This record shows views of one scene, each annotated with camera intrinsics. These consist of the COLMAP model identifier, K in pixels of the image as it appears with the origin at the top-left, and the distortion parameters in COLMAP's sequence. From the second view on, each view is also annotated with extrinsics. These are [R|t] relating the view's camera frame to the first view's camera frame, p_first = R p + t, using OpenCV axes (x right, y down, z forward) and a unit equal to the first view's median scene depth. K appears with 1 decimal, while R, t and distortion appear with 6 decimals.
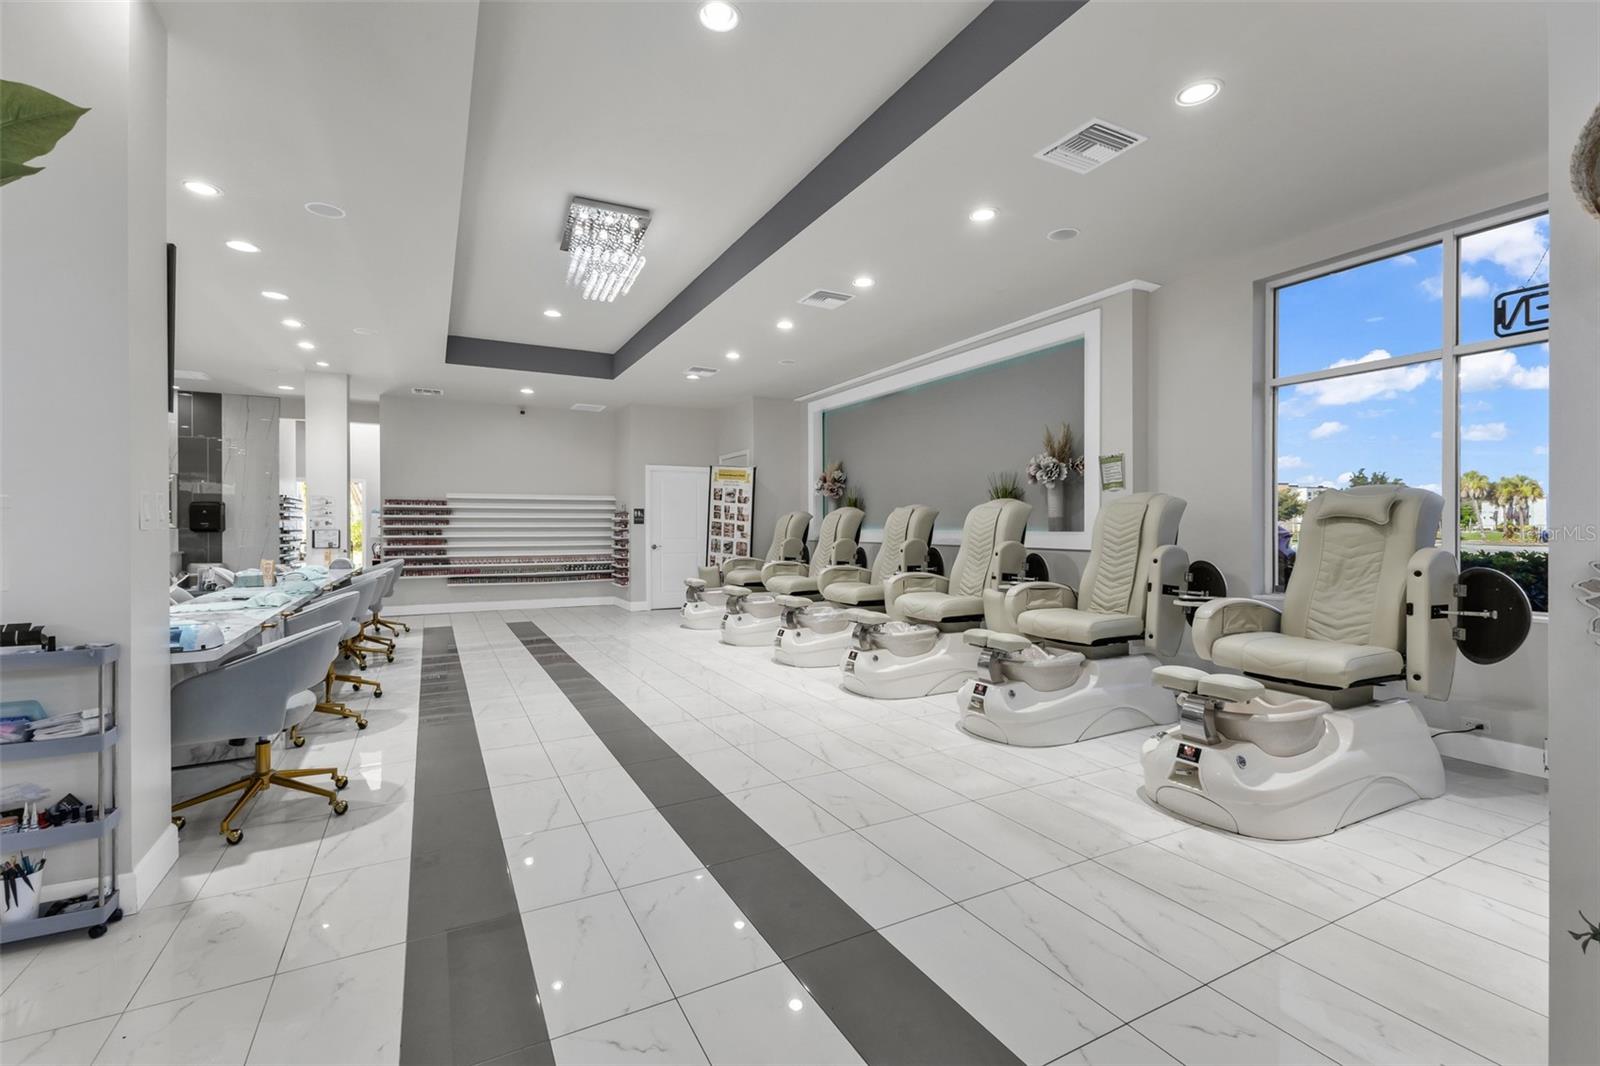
lens RADIAL K [[706.4, 0, 800.5], [0, 706.4, 532.2], [0, 0, 1]] dist [-0.003015, -0.001037]
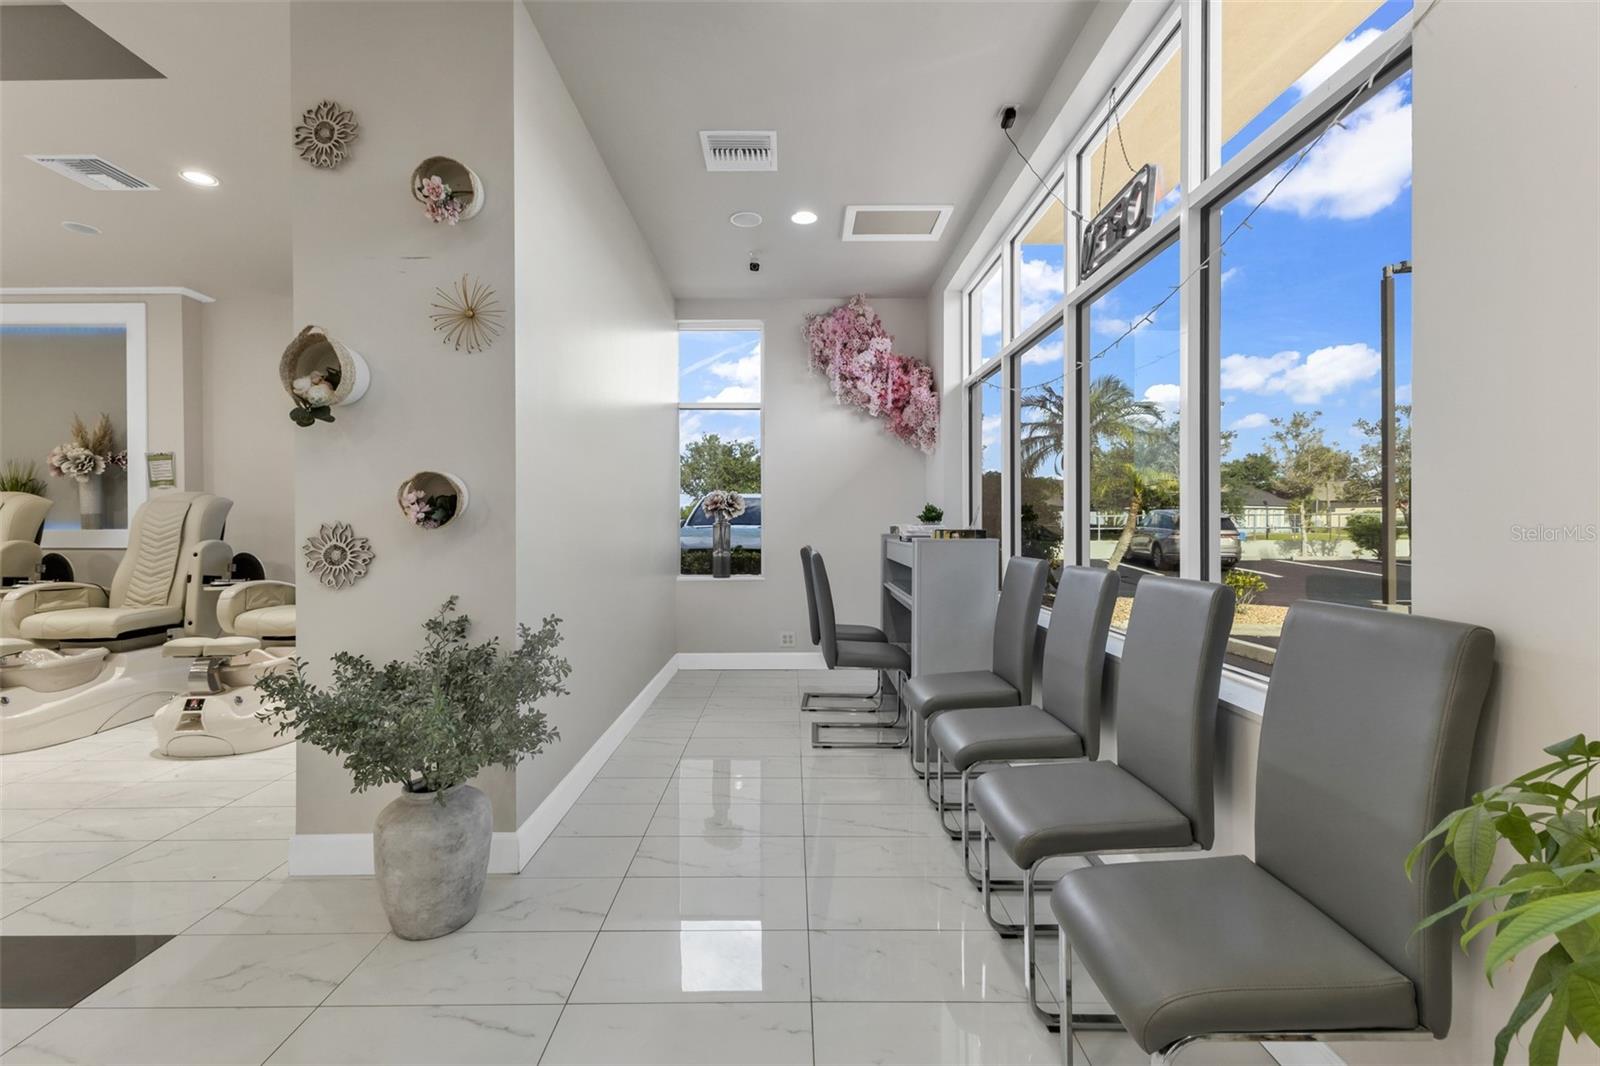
lens RADIAL K [[706.4, 0, 798.0], [0, 706.4, 525.5], [0, 0, 1]] dist [-0.003015, -0.001037]
pose [[0.461879, -0.004034, 0.886934, -0.035684], [0.009881, 0.999951, -0.000597, 0.004816], [-0.886888, 0.009040, 0.461896, -0.320468]]
